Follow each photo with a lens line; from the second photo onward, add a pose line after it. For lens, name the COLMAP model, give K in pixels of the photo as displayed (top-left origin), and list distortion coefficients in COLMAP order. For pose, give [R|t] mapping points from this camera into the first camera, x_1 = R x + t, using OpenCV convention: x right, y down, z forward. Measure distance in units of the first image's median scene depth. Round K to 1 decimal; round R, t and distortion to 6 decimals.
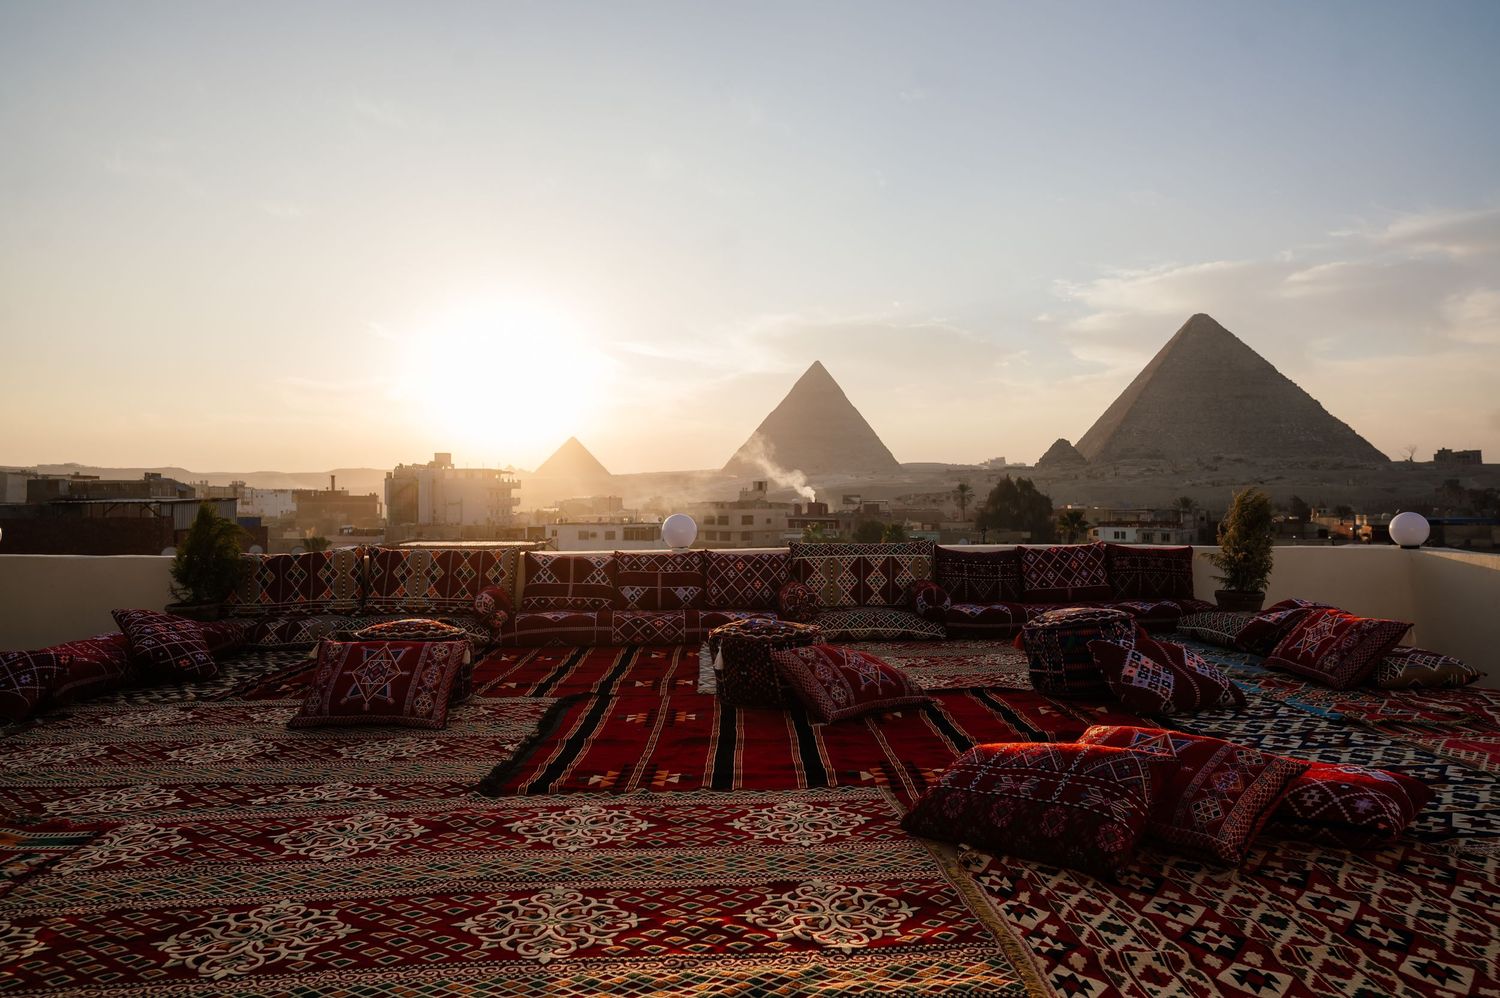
lens RADIAL K [[1055.2, 0, 750.4], [0, 1055.2, 526.6], [0, 0, 1]] dist [-0.000638, 0.003312]
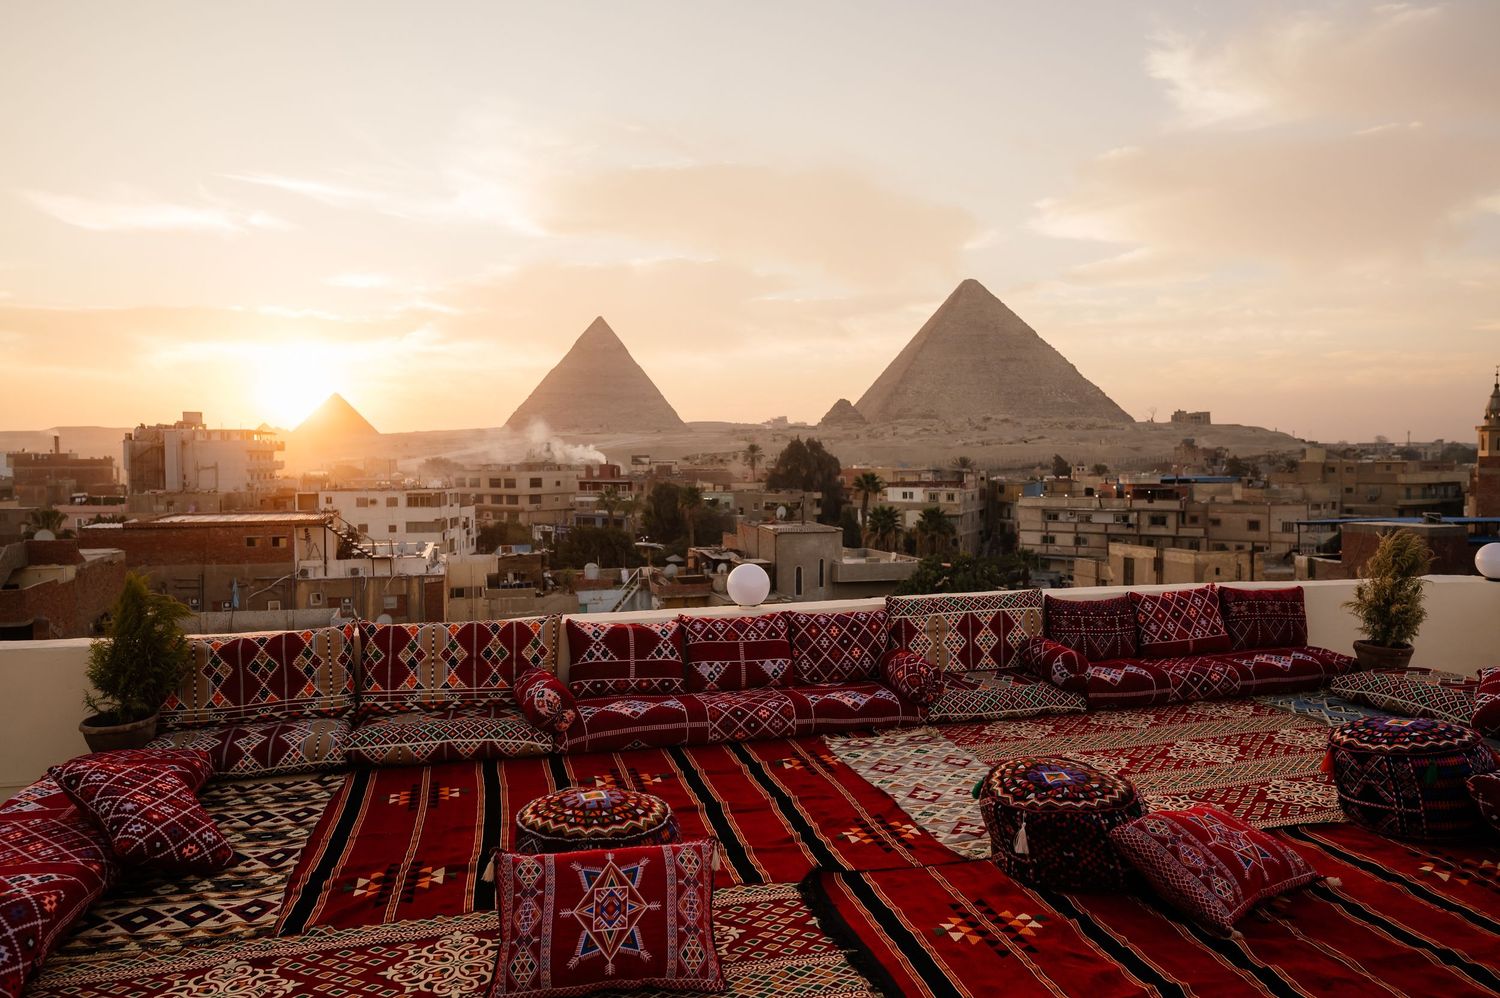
lens RADIAL K [[1071.4, 0, 743.6], [0, 1071.4, 498.4], [0, 0, 1]] dist [0.003006, -0.000370]
pose [[0.980644, -0.011063, 0.195485, -0.238495], [0.008787, 0.999883, 0.012506, -0.074843], [-0.195601, -0.010546, 0.980627, 0.195736]]
